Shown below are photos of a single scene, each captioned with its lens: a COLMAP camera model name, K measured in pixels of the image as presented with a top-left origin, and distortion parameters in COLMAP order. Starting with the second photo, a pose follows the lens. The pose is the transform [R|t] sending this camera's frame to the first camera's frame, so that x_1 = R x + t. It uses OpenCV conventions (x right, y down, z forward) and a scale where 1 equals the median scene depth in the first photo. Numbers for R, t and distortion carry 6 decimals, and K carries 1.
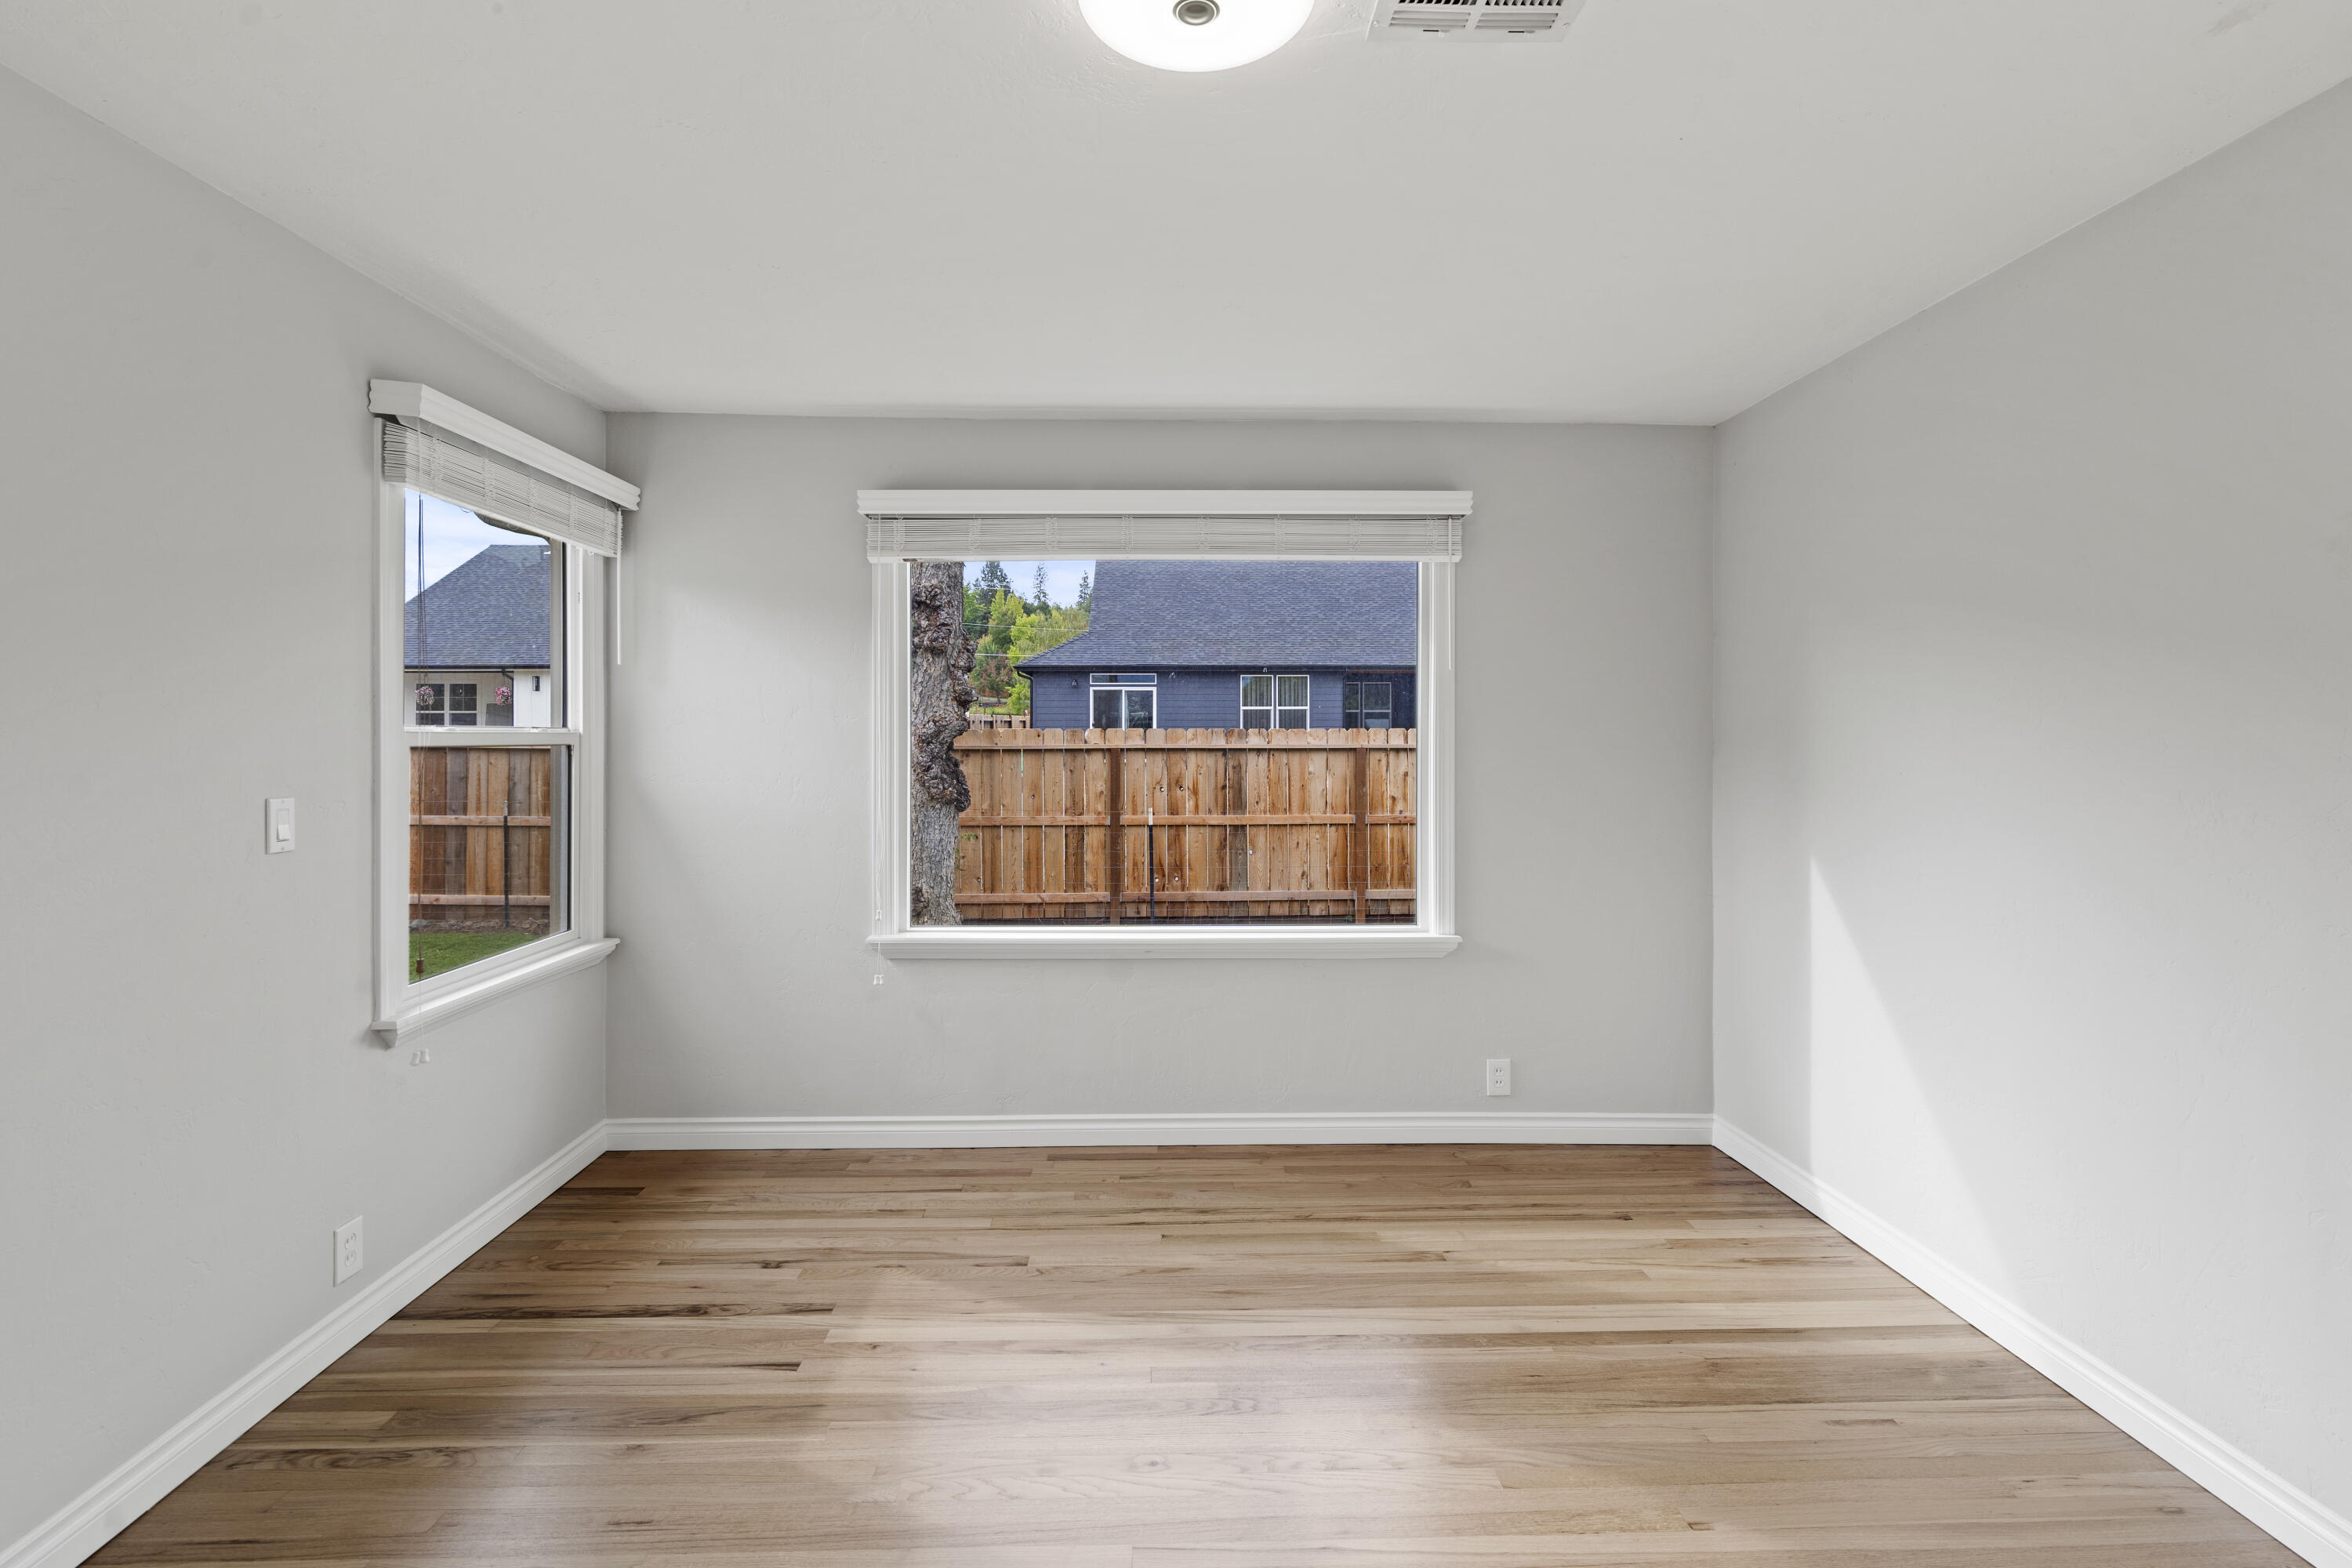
lens RADIAL K [[1083.0, 0, 1183.3], [0, 1083.0, 727.1], [0, 0, 1]] dist [-0.001853, 0.000472]
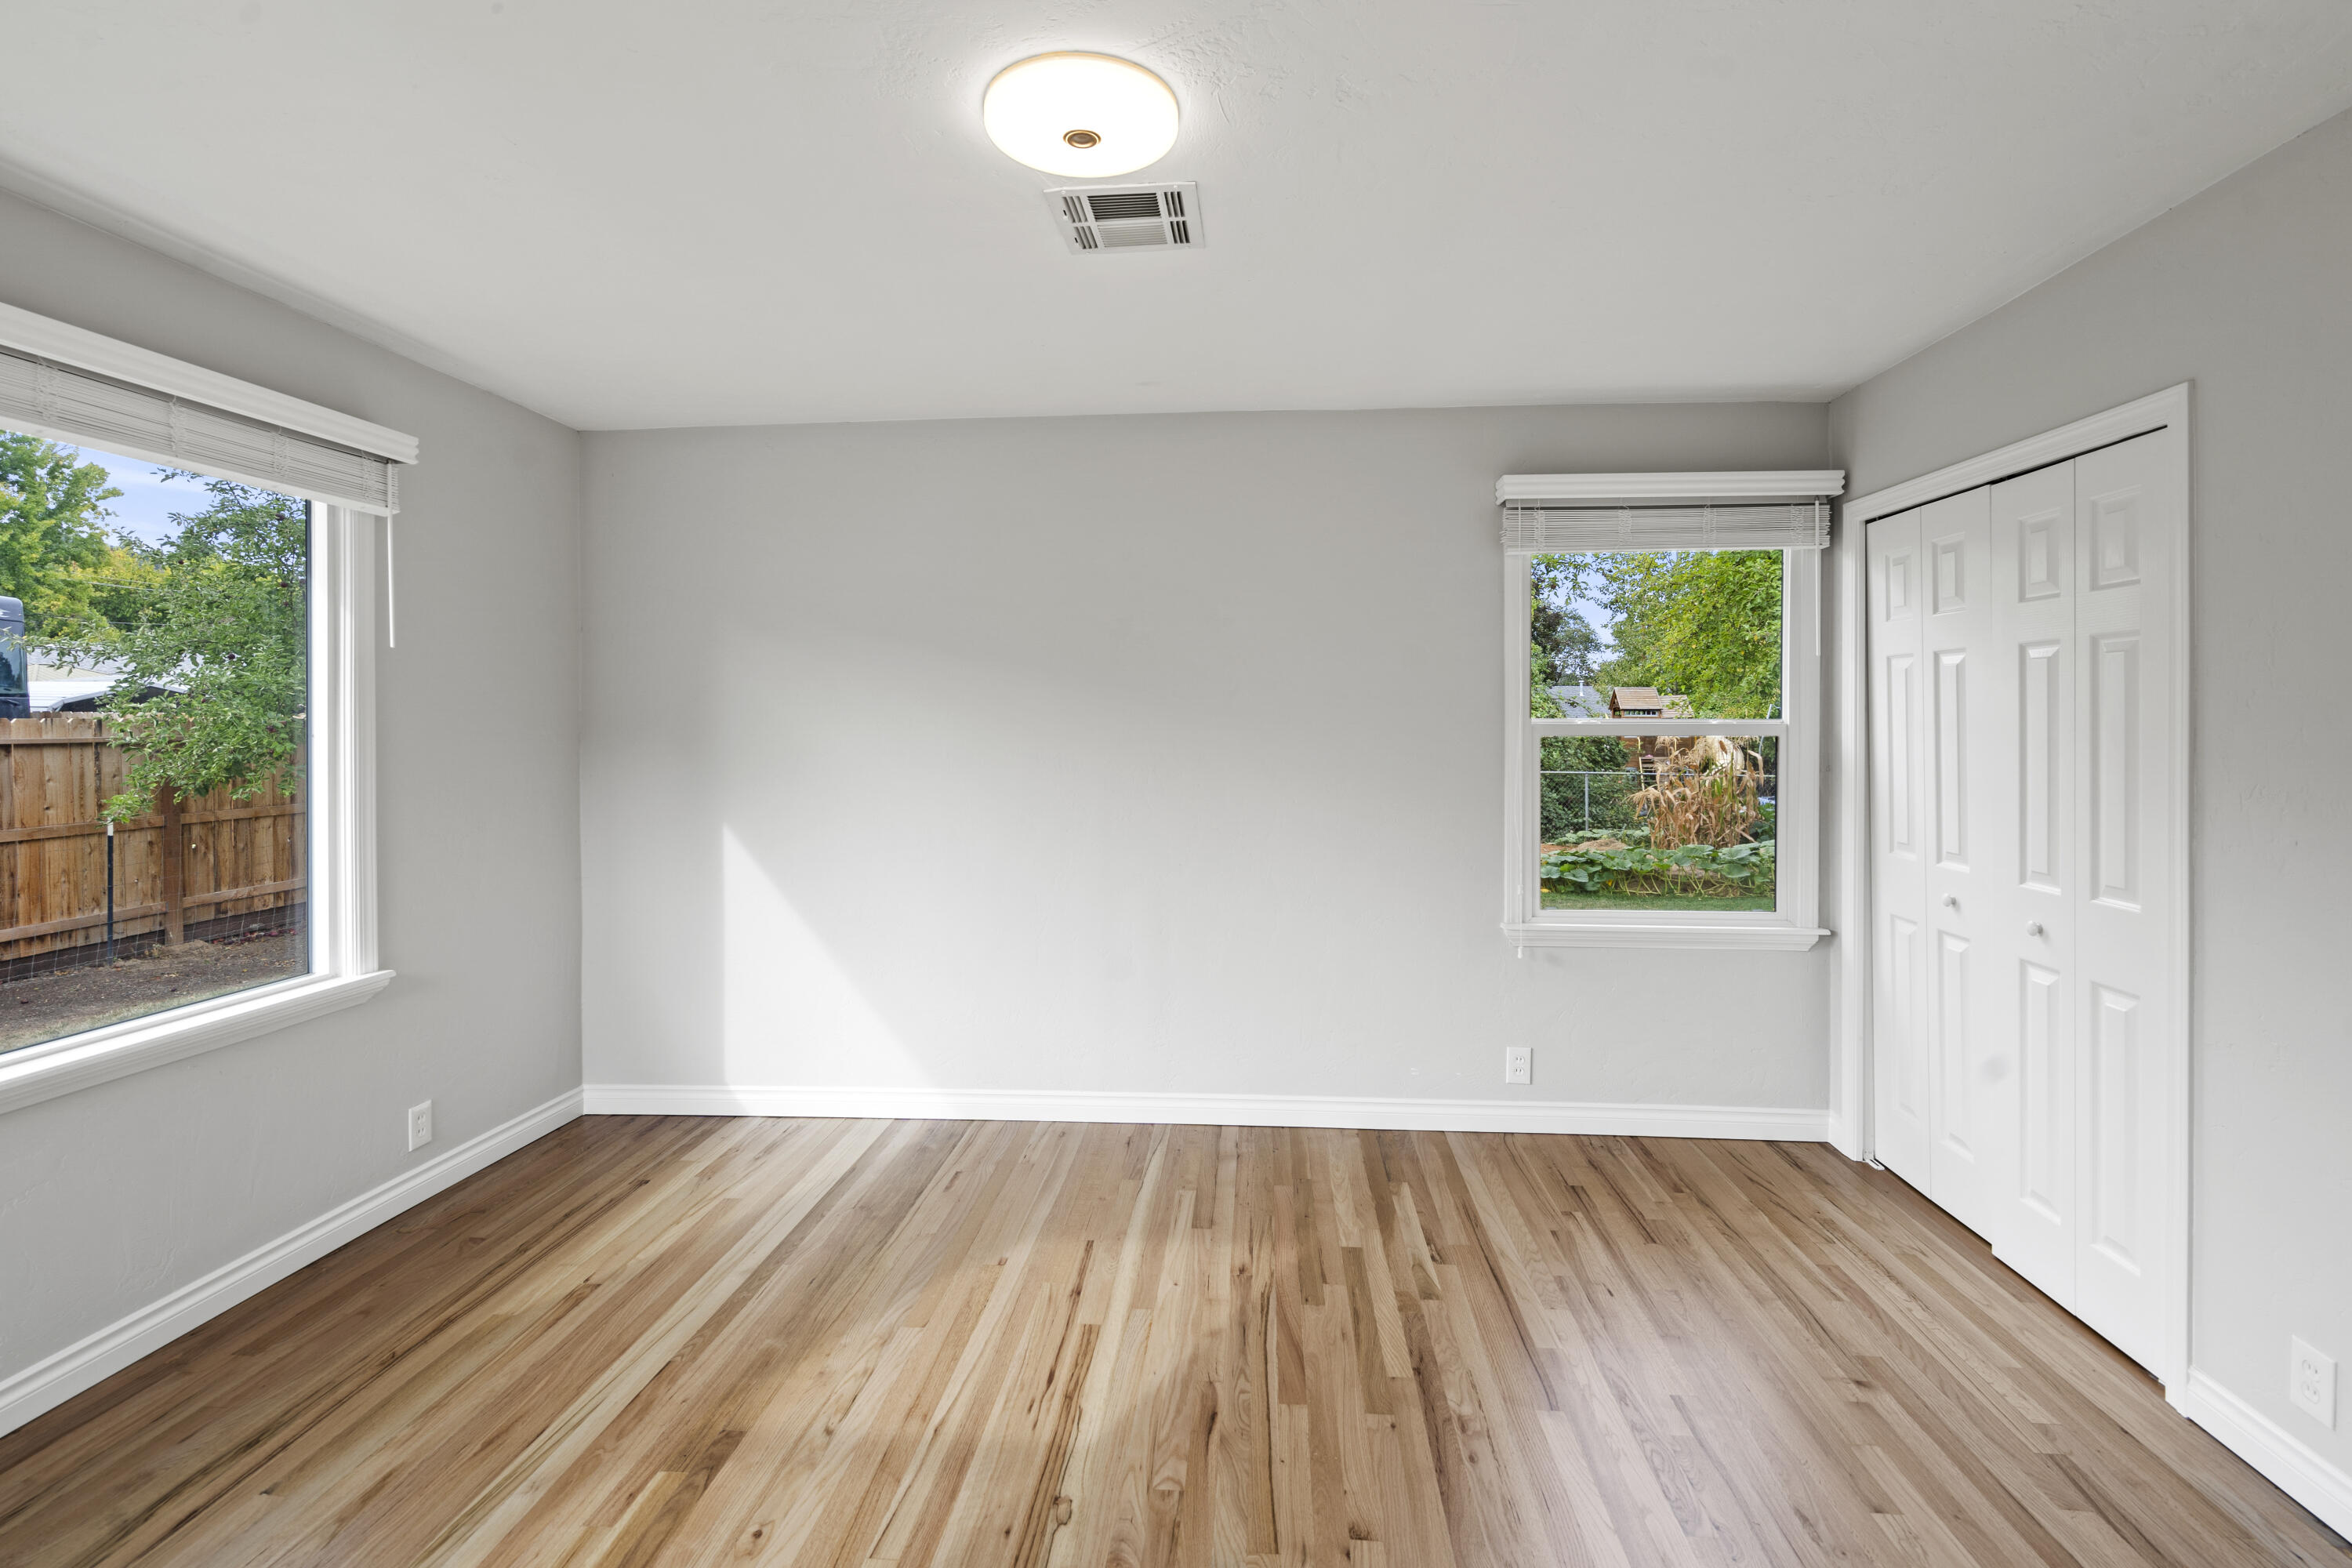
lens RADIAL K [[1083.0, 0, 1178.7], [0, 1083.0, 724.4], [0, 0, 1]] dist [-0.001853, 0.000472]
pose [[0.106469, -0.000828, 0.994316, -0.580432], [-0.006528, 0.999978, 0.001532, 0.000525], [-0.994295, -0.006654, 0.106461, 0.365092]]
